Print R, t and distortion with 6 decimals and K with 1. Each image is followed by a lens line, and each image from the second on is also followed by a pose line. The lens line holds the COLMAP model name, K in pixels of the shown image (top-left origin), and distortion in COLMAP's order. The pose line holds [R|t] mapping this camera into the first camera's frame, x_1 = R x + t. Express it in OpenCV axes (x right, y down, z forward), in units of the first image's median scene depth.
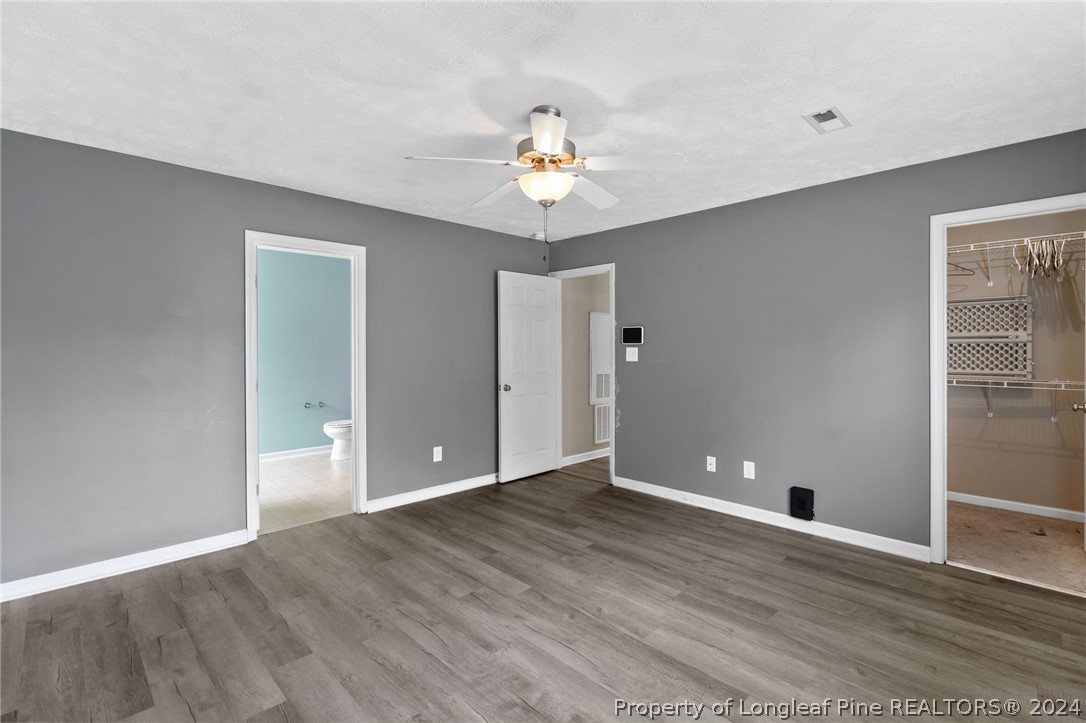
lens RADIAL K [[496.9, 0, 554.5], [0, 496.9, 350.2], [0, 0, 1]] dist [0.000262, -0.000726]
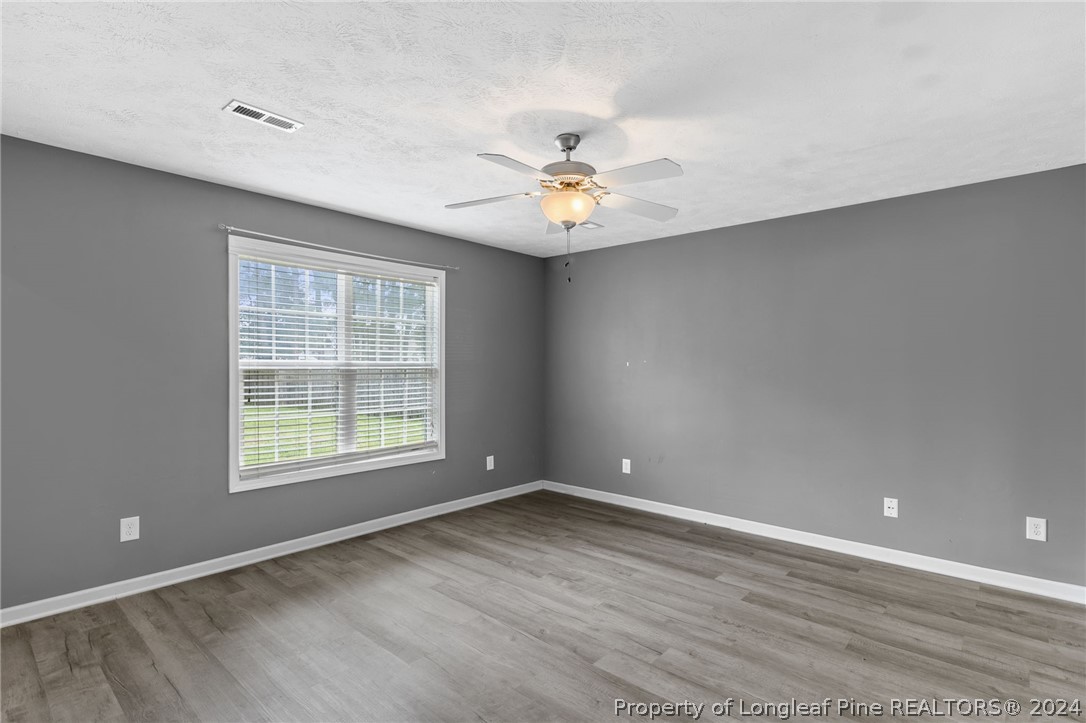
lens RADIAL K [[520.1, 0, 543.0], [0, 520.1, 361.5], [0, 0, 1]] dist [0.001001, -0.000016]
pose [[-0.999008, -0.003744, -0.044365, 0.083289], [-0.003701, 0.999993, -0.001041, -0.010762], [0.044369, -0.000875, -0.999015, 2.073821]]
